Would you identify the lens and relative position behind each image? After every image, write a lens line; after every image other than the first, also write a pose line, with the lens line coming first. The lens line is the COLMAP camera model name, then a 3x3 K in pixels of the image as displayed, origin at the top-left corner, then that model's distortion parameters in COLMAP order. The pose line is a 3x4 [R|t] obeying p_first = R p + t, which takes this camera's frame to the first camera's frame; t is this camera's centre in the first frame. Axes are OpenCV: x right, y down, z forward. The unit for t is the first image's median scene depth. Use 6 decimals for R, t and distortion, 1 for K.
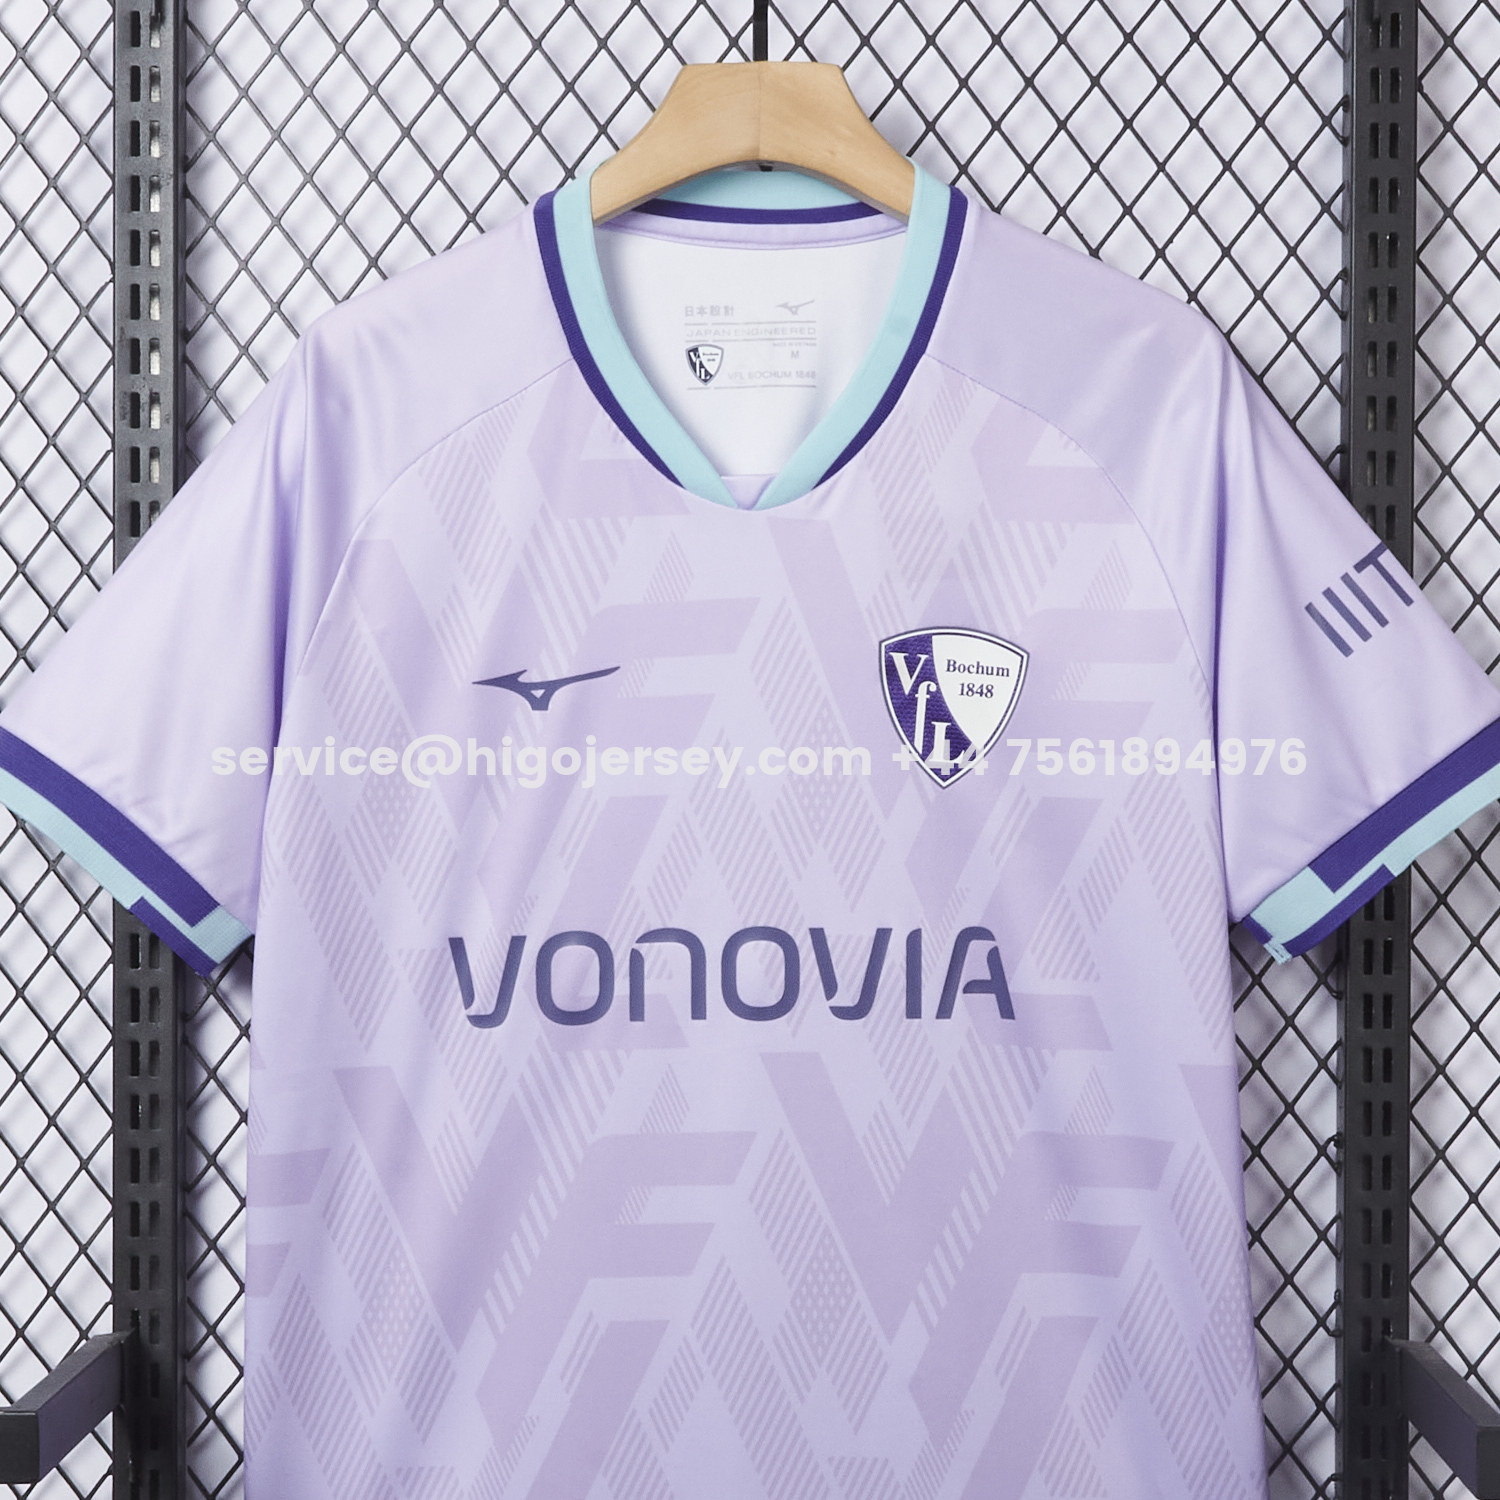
lens RADIAL K [[4236.1, 0, 755.4], [0, 4236.1, 752.6], [0, 0, 1]] dist [-0.022307, 0.000000]
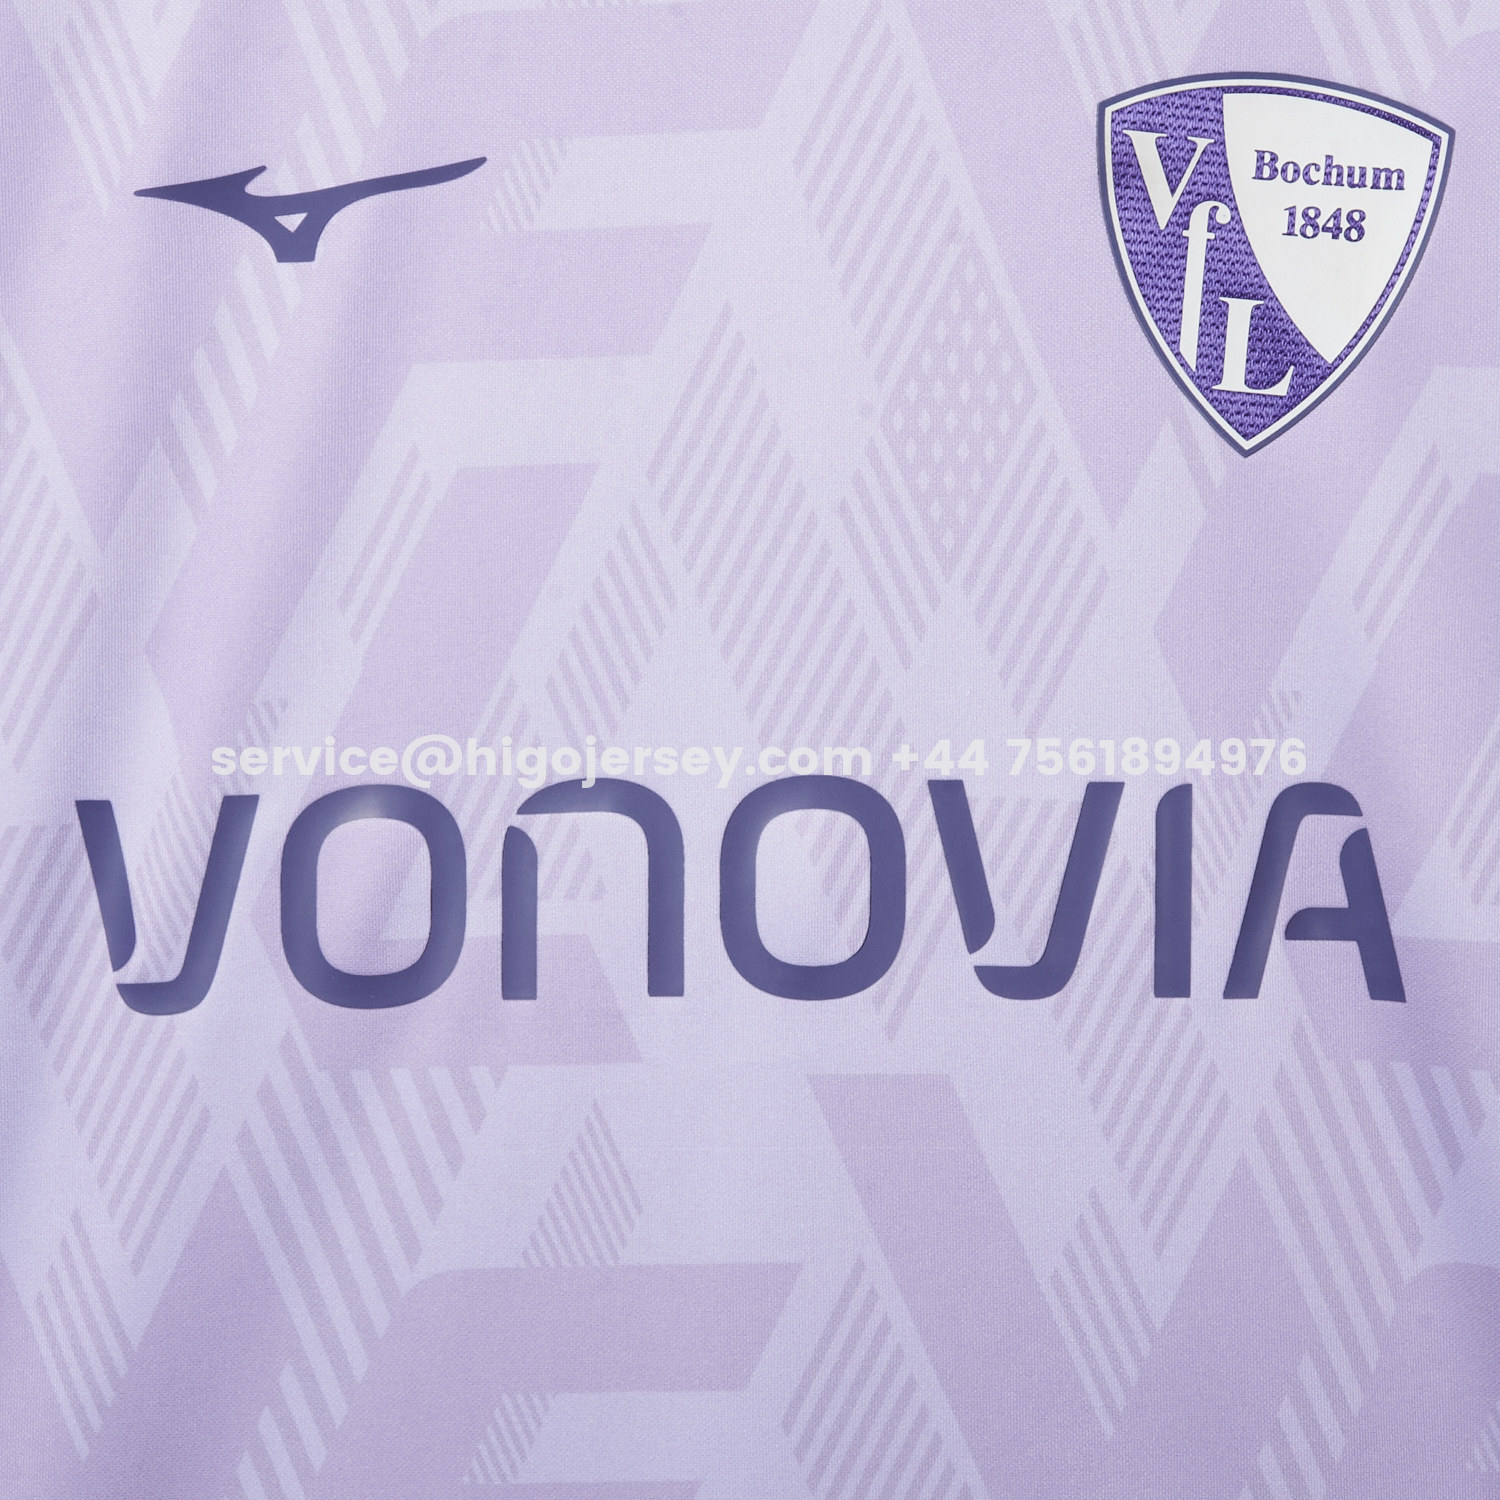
lens RADIAL K [[4236.1, 0, 738.4], [0, 4236.1, 739.6], [0, 0, 1]] dist [-0.022307, 0.000000]
pose [[0.999549, 0.007710, 0.029028, -0.018563], [-0.006807, 0.999494, -0.031074, 0.050553], [-0.029253, 0.030862, 0.999095, 0.577263]]
